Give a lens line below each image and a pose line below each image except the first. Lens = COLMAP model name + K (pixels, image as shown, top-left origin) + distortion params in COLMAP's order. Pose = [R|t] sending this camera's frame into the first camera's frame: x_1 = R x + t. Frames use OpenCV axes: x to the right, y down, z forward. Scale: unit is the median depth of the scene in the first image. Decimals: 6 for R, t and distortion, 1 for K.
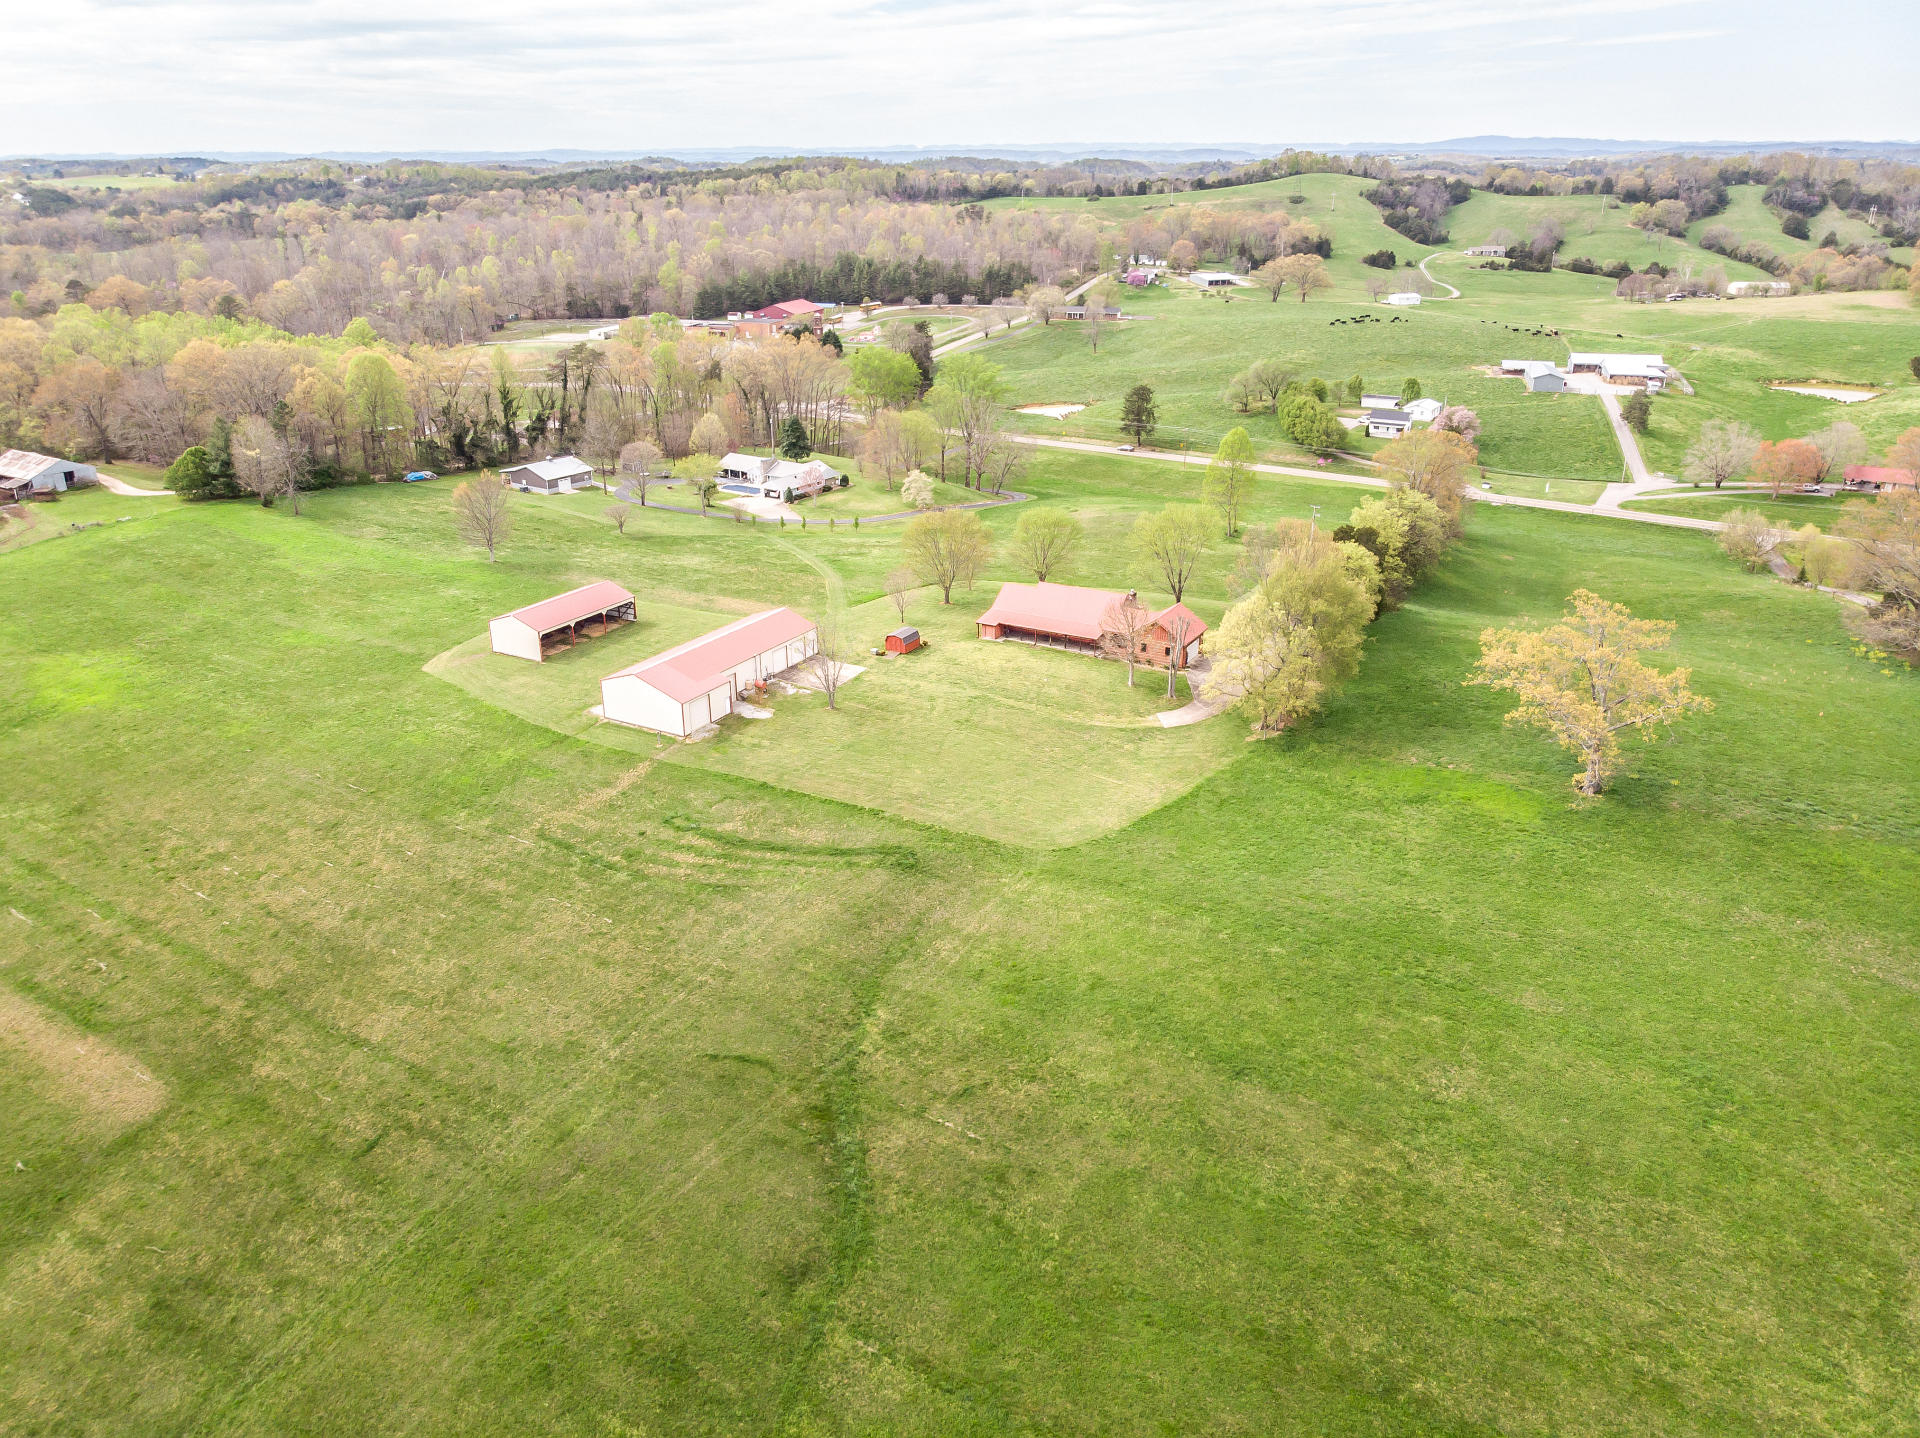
lens RADIAL K [[1417.3, 0, 964.4], [0, 1417.3, 718.9], [0, 0, 1]] dist [-0.019918, 0.037144]
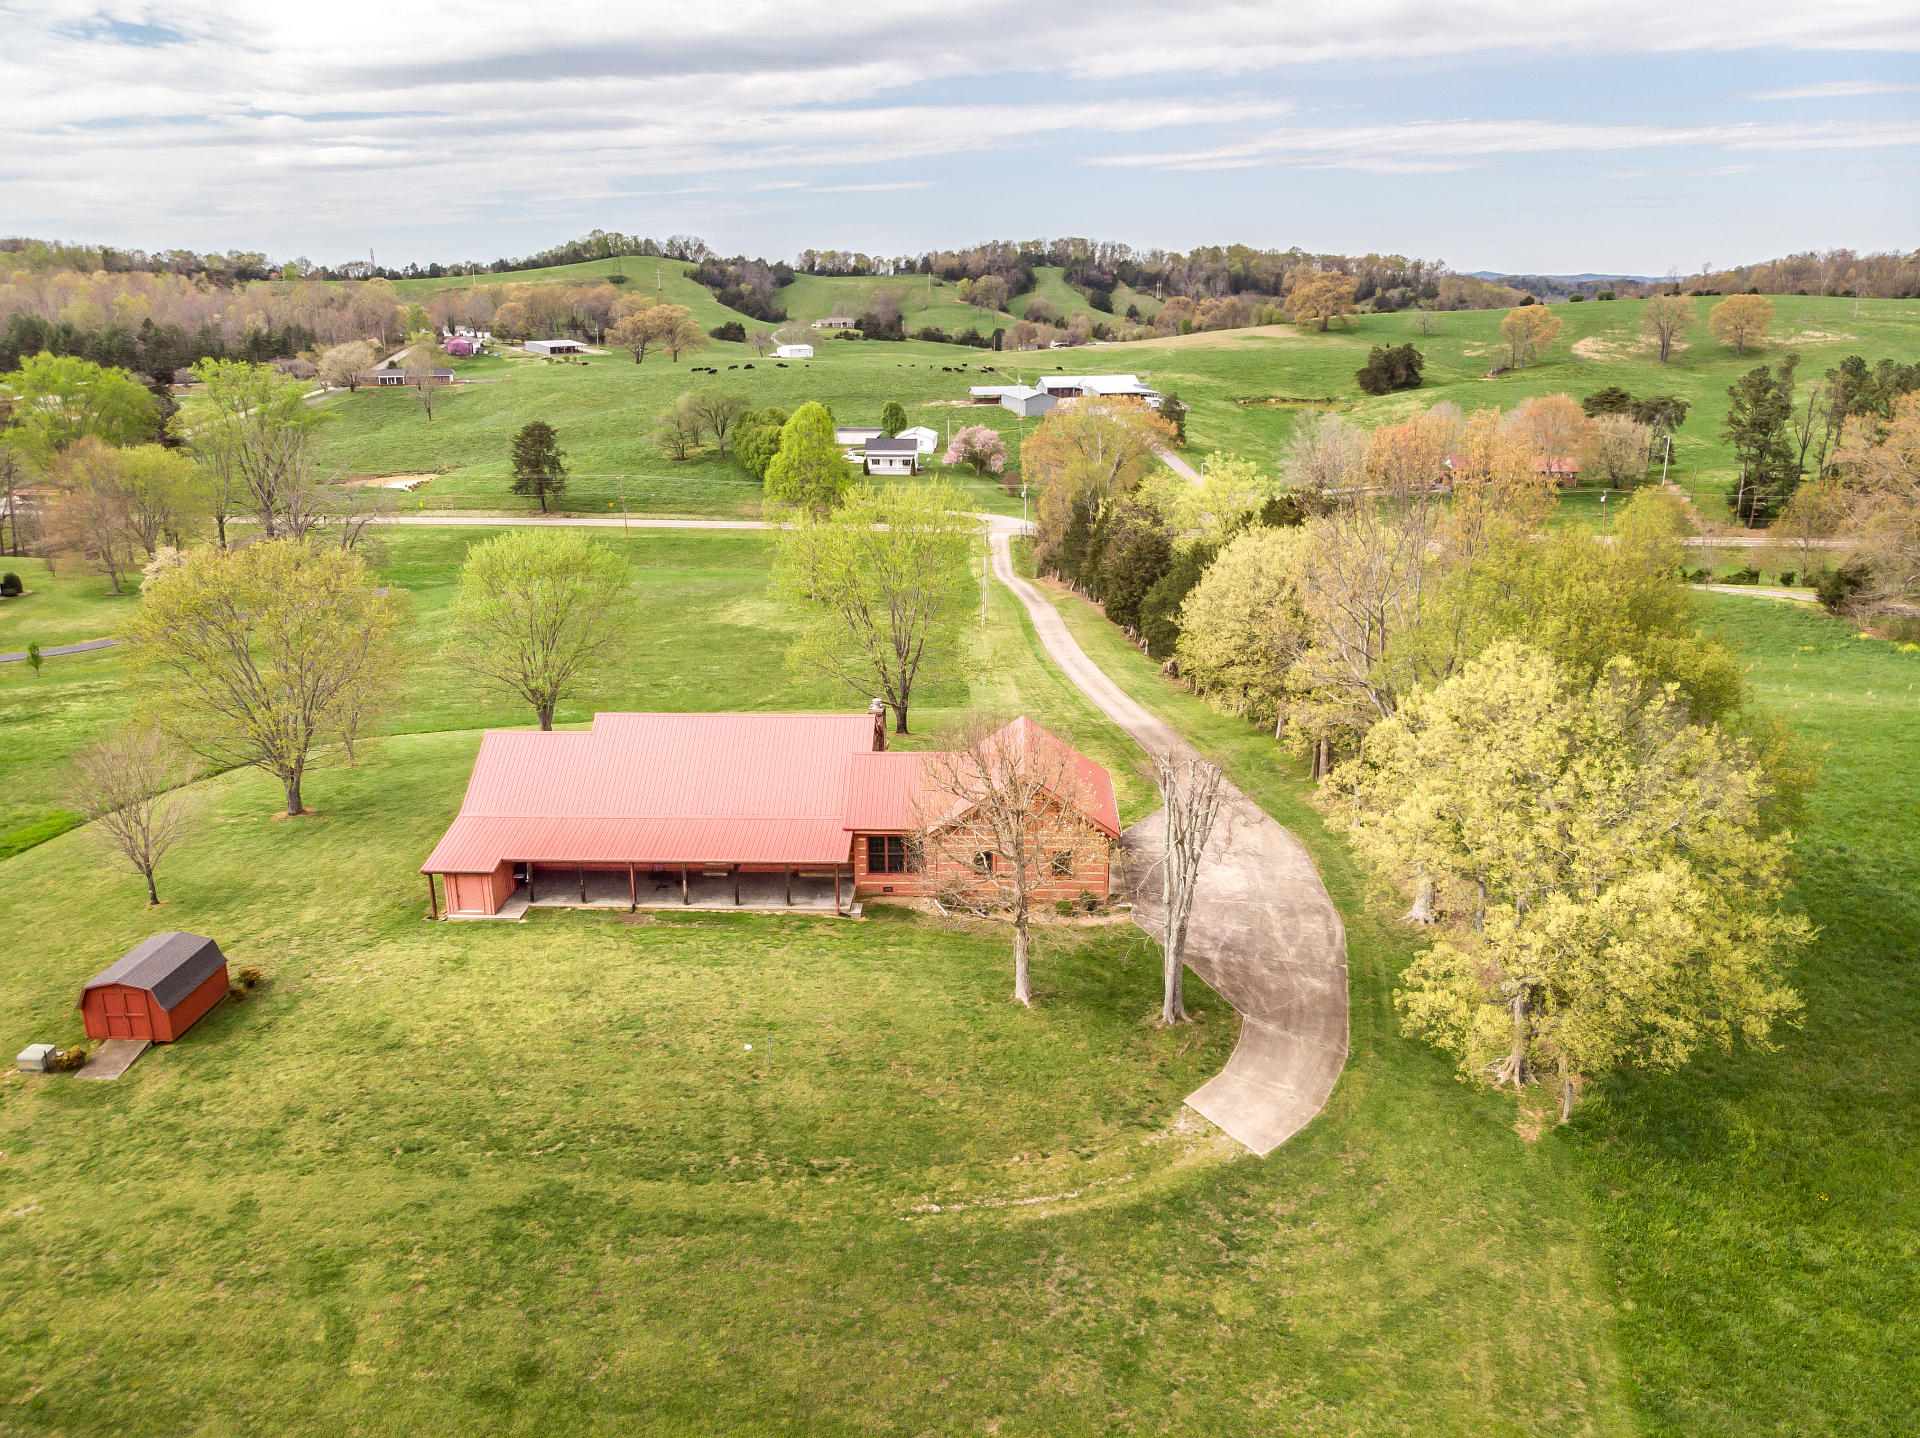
lens RADIAL K [[1417.3, 0, 968.2], [0, 1417.3, 715.2], [0, 0, 1]] dist [-0.019918, 0.037144]
pose [[0.886960, -0.133285, 0.442196, -0.008117], [0.171123, 0.984147, -0.046601, -0.030142], [-0.428974, 0.117003, 0.895707, 0.303318]]
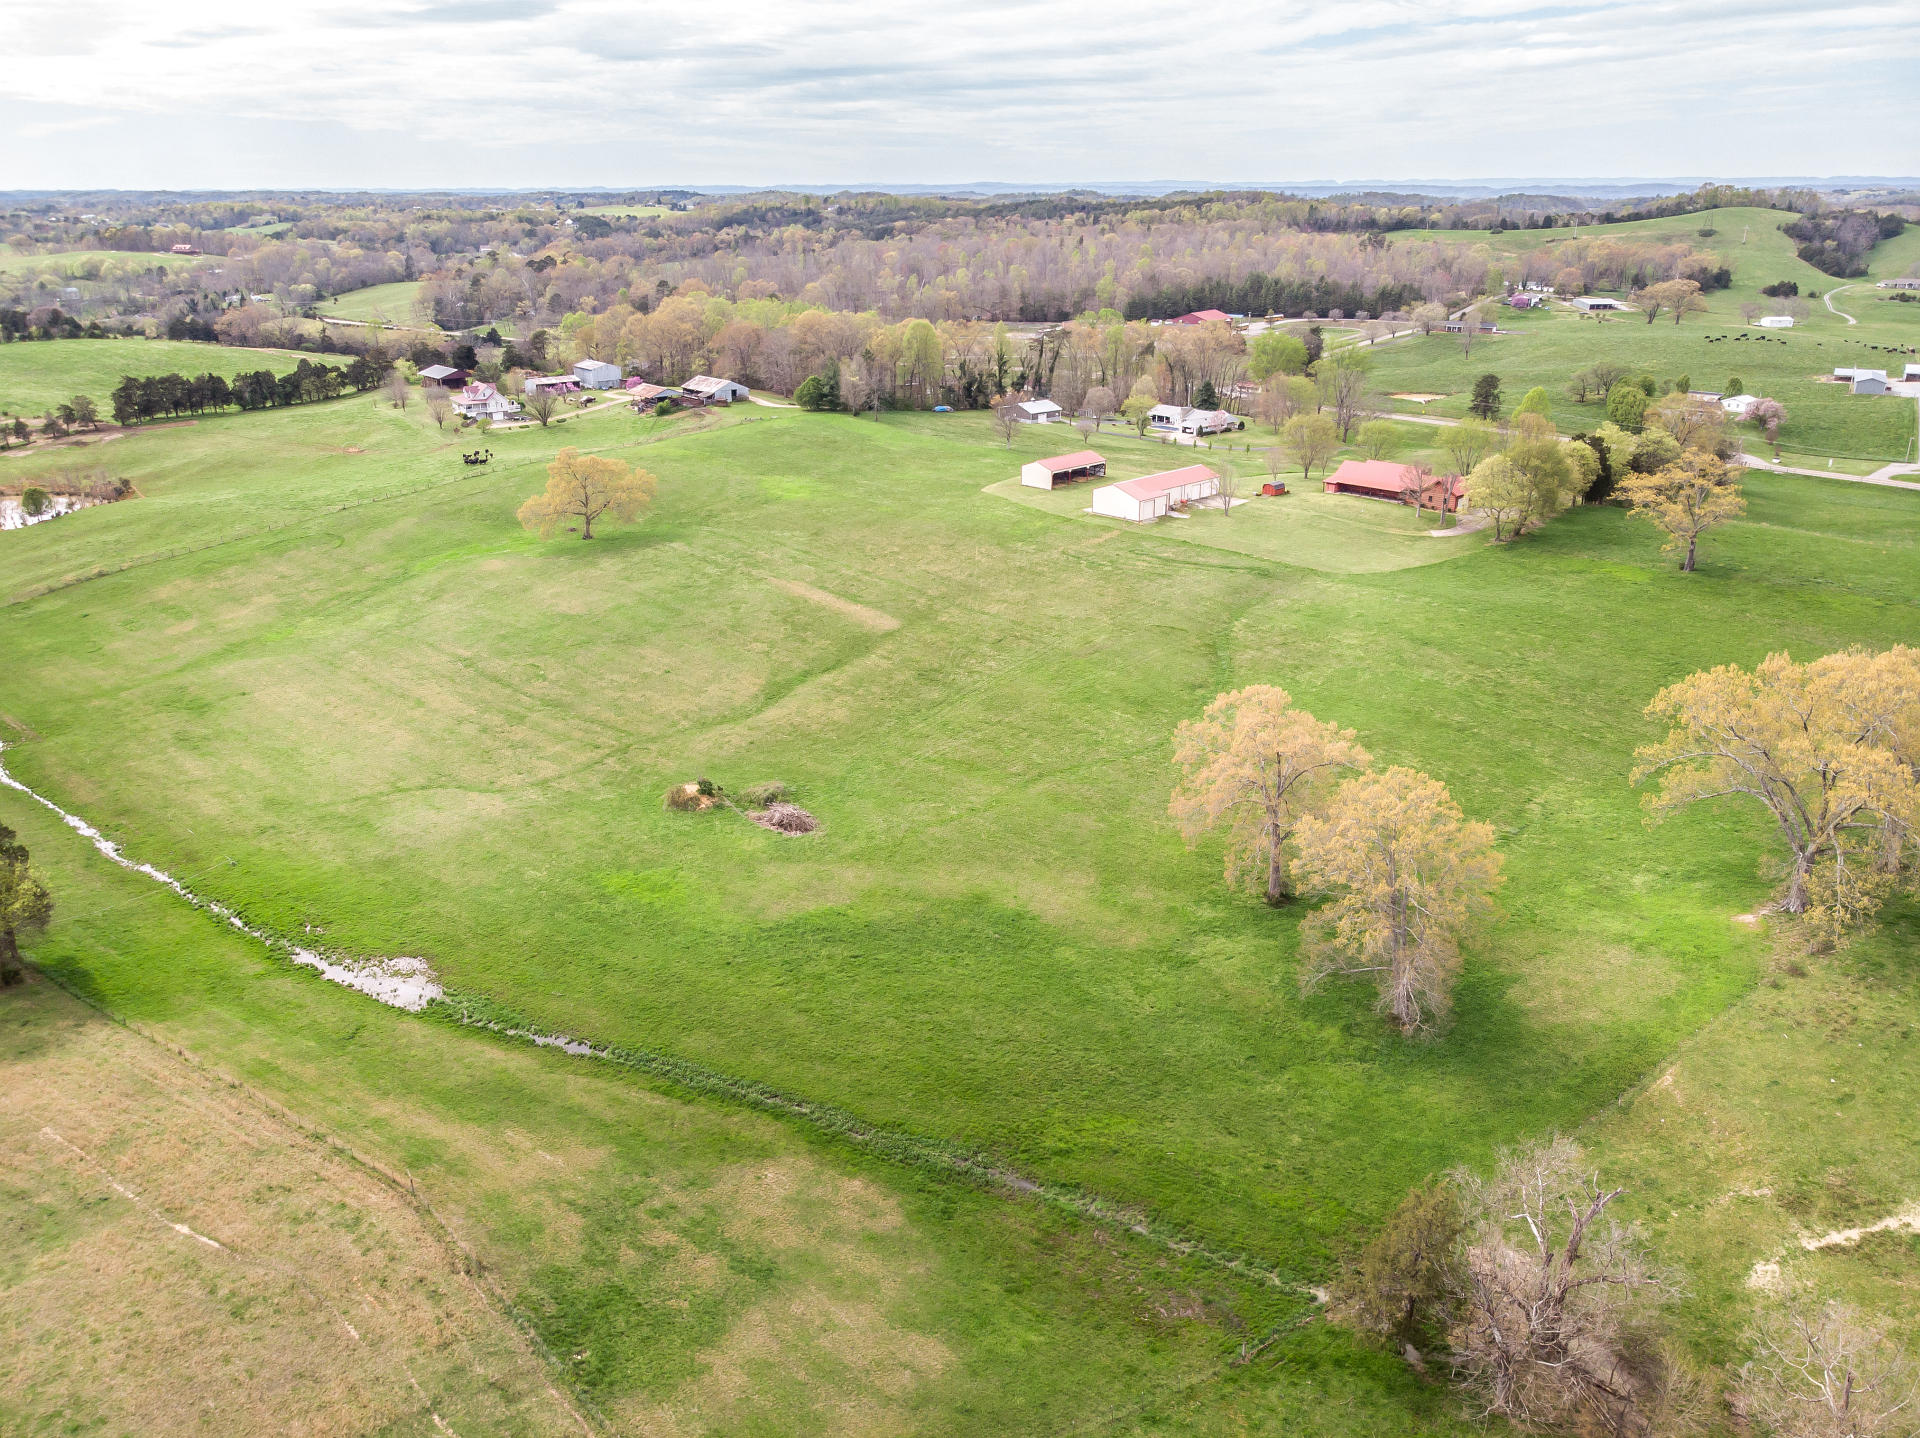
lens RADIAL K [[1417.3, 0, 965.6], [0, 1417.3, 717.0], [0, 0, 1]] dist [-0.019918, 0.037144]
pose [[0.963164, 0.096487, -0.251008, 0.021010], [-0.102040, 0.994738, -0.009170, 0.111572], [0.248802, 0.034445, 0.967942, -0.277207]]
